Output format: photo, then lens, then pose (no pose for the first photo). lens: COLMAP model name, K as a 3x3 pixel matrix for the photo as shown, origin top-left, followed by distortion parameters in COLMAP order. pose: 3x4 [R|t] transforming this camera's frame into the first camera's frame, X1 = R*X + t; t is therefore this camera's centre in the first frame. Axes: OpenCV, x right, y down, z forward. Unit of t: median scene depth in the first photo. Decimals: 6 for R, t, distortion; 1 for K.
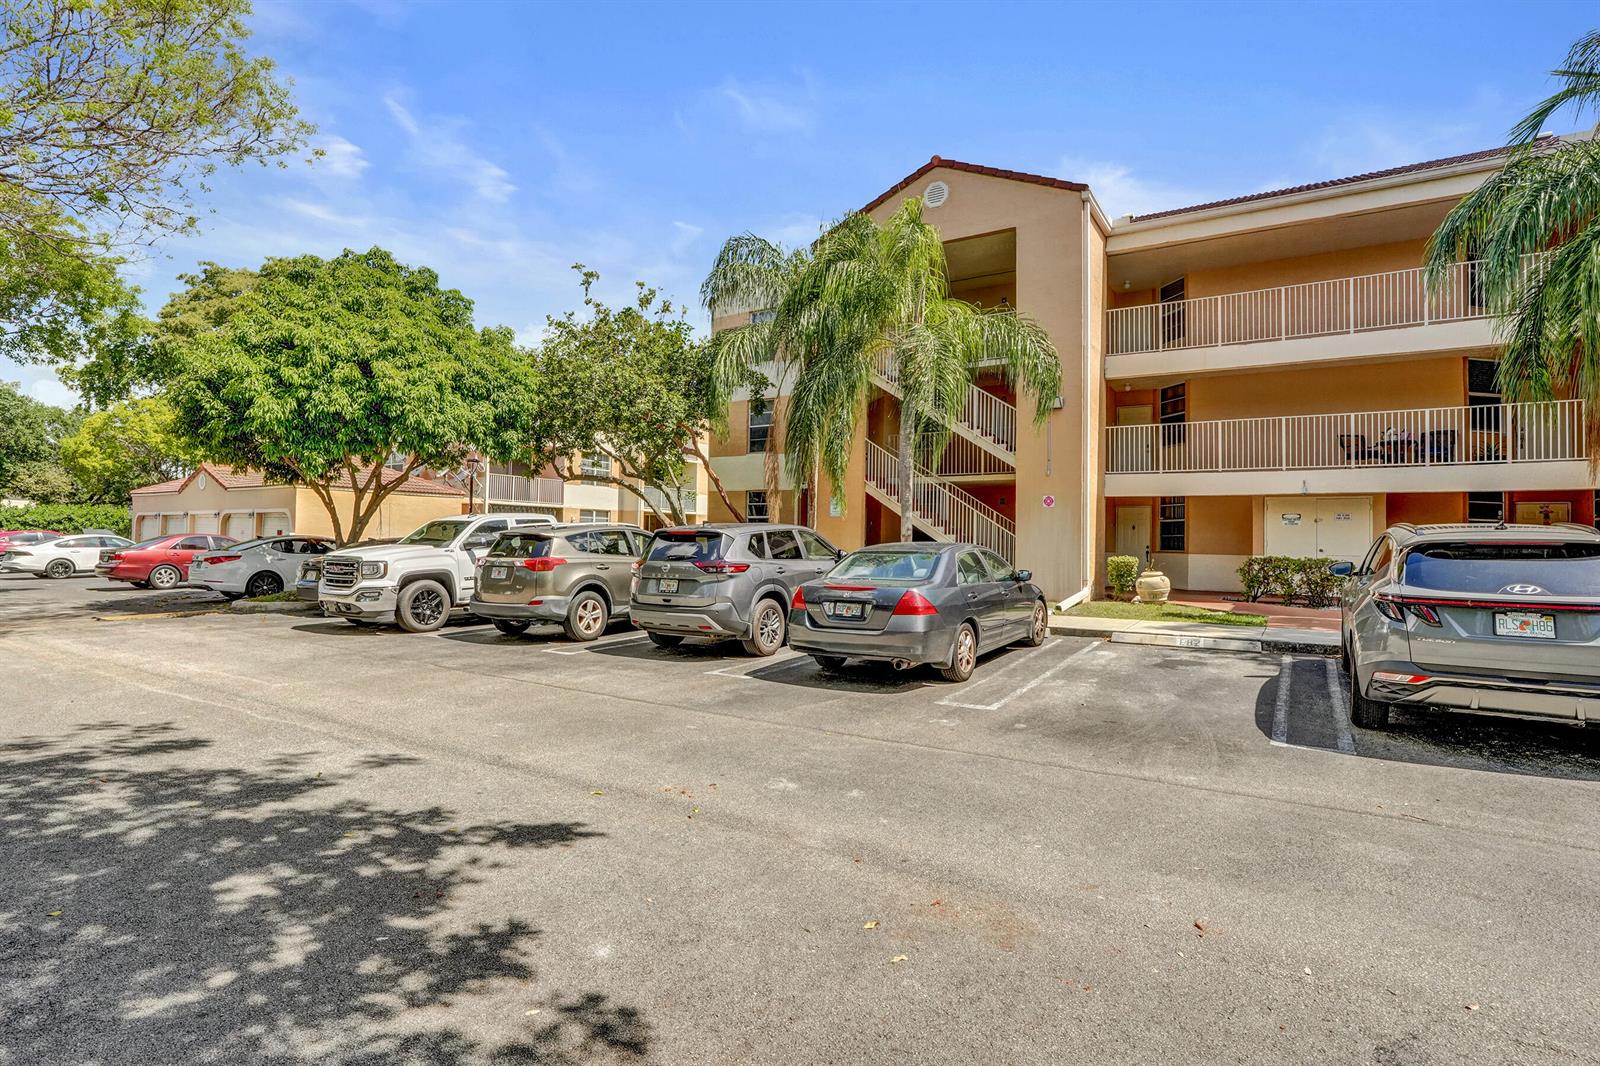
lens RADIAL K [[759.5, 0, 826.0], [0, 759.5, 523.2], [0, 0, 1]] dist [-0.000054, 0.000361]
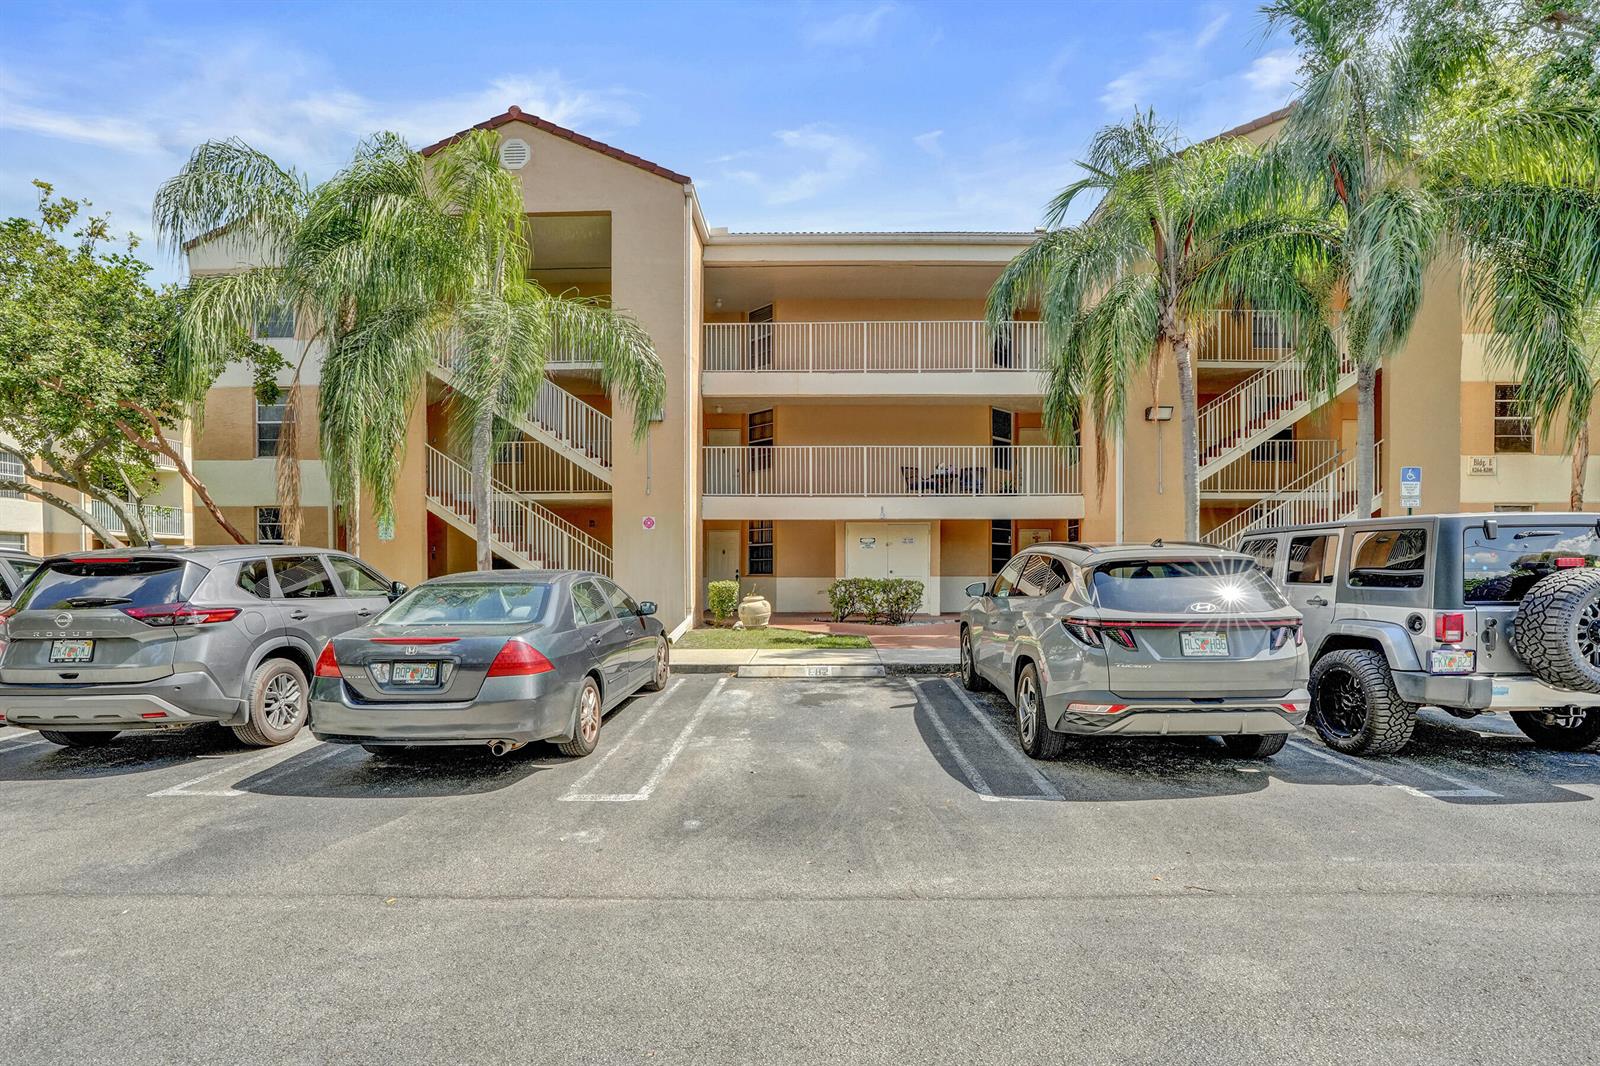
lens RADIAL K [[773.8, 0, 816.3], [0, 773.8, 585.1], [0, 0, 1]] dist [-0.047948, 0.019462]
pose [[0.865035, -0.026021, 0.501036, 0.000246], [0.002774, 0.998887, 0.047088, 0.003109], [-0.501704, -0.039343, 0.864144, 0.113492]]
